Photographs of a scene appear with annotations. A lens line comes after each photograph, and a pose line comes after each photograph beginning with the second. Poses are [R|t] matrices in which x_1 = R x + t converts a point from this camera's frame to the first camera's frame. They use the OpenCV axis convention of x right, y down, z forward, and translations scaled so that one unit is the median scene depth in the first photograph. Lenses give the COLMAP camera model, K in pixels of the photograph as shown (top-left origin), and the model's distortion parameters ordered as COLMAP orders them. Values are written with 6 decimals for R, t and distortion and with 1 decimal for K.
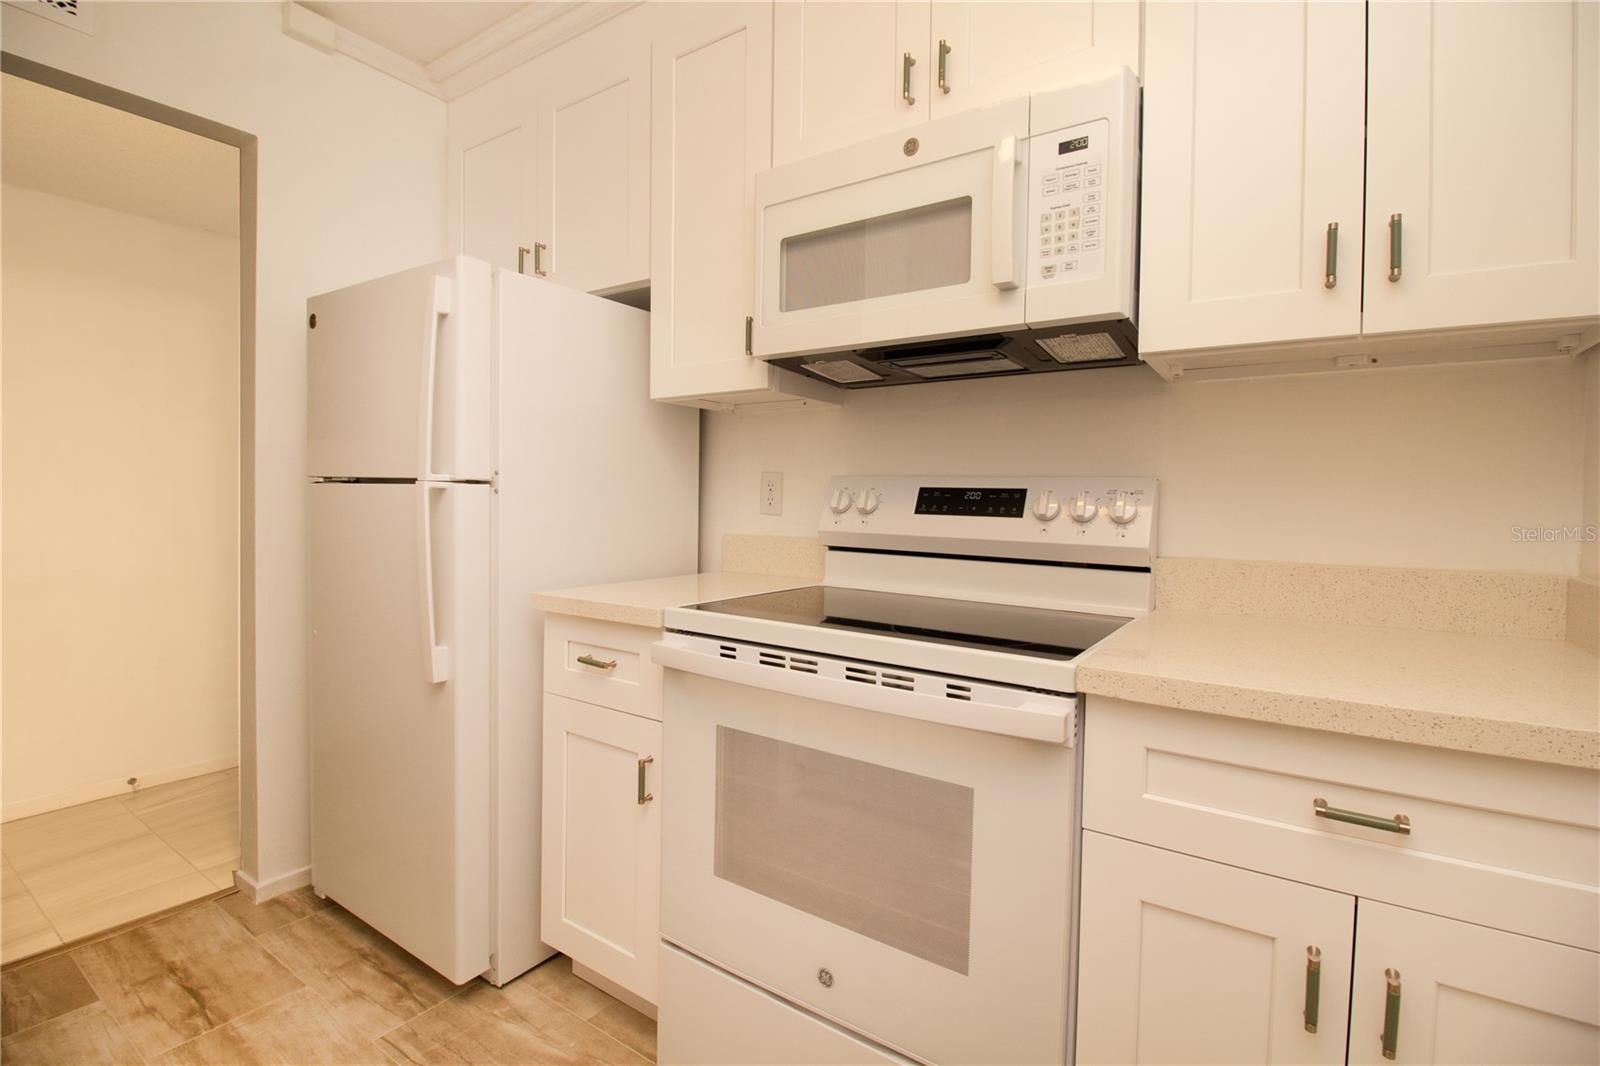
lens RADIAL K [[734.2, 0, 815.0], [0, 734.2, 512.5], [0, 0, 1]] dist [-0.010179, -0.003455]
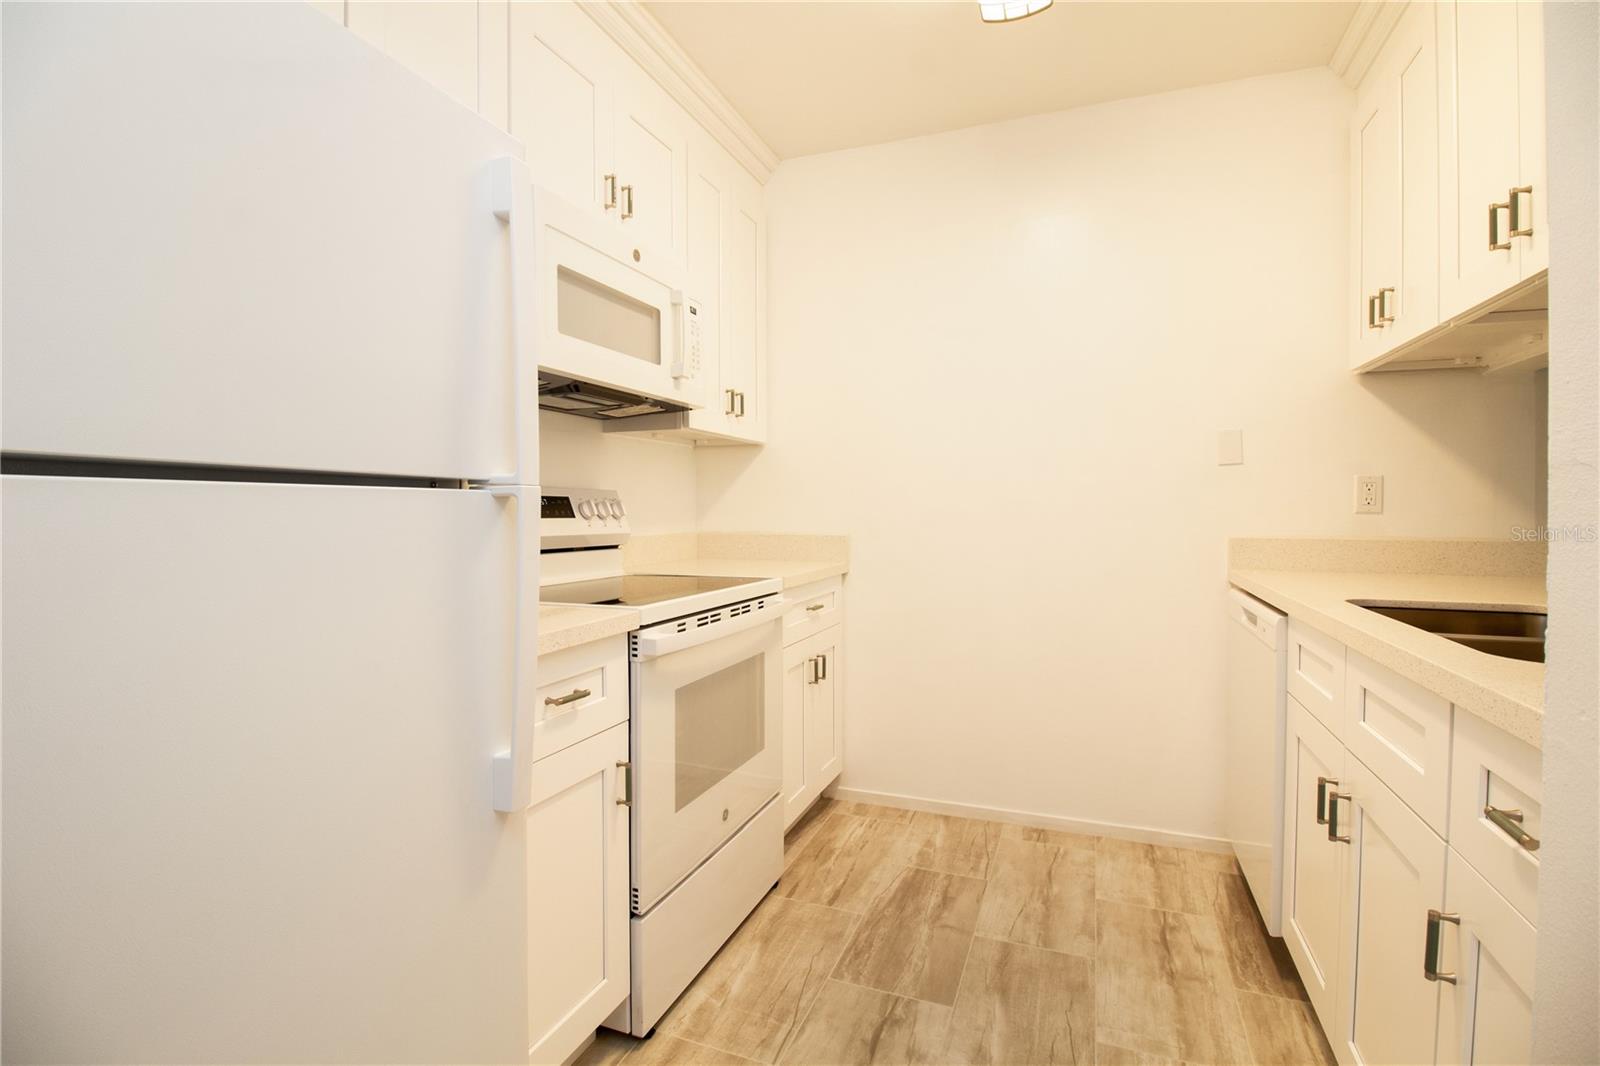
lens RADIAL K [[734.2, 0, 798.3], [0, 734.2, 523.1], [0, 0, 1]] dist [-0.010179, -0.003455]
pose [[-0.201086, -0.036590, 0.978890, -1.378265], [0.011310, 0.999149, 0.039671, -0.040000], [-0.979508, 0.019048, -0.200501, 1.027886]]
